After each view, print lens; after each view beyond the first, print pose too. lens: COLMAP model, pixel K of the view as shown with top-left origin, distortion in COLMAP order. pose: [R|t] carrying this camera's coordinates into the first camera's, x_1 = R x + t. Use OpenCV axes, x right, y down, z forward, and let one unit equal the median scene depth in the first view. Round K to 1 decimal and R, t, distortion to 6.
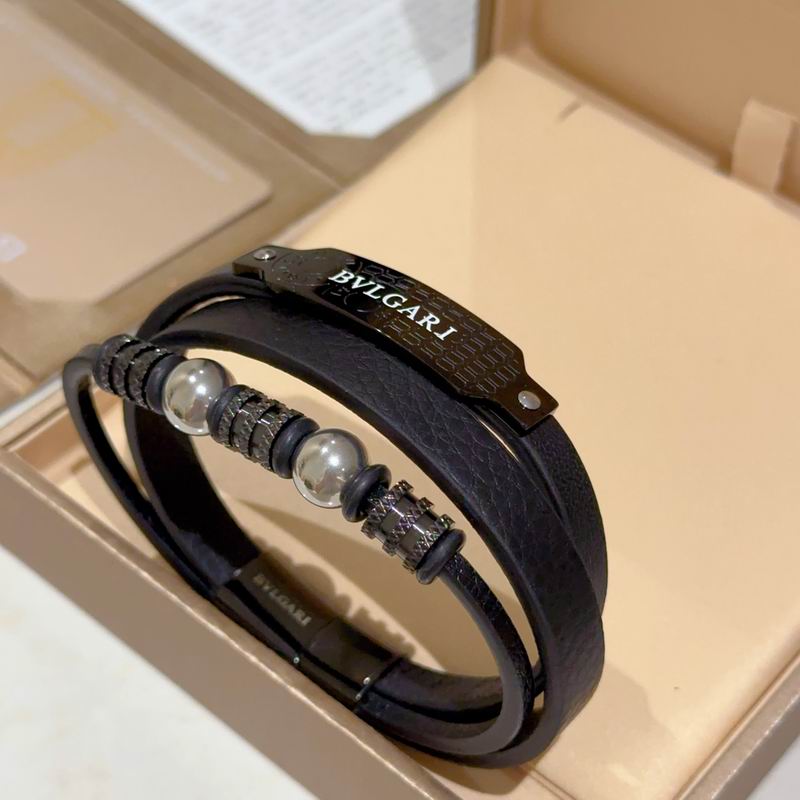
lens RADIAL K [[1831.8, 0, 400.0], [0, 1831.8, 400.0], [0, 0, 1]] dist [0.057313, 0.710819]
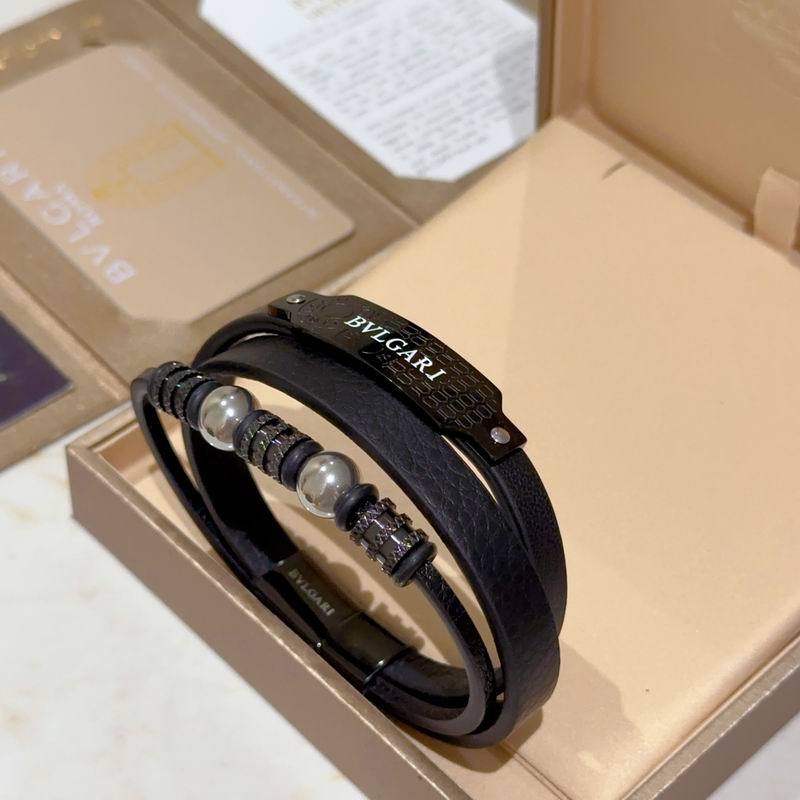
lens RADIAL K [[1831.8, 0, 400.0], [0, 1831.8, 400.0], [0, 0, 1]] dist [0.057313, 0.710819]
pose [[0.992847, 0.048220, -0.109223, 0.124713], [-0.047860, 0.998837, 0.005920, -0.024756], [0.109381, -0.000650, 0.994000, -0.163566]]
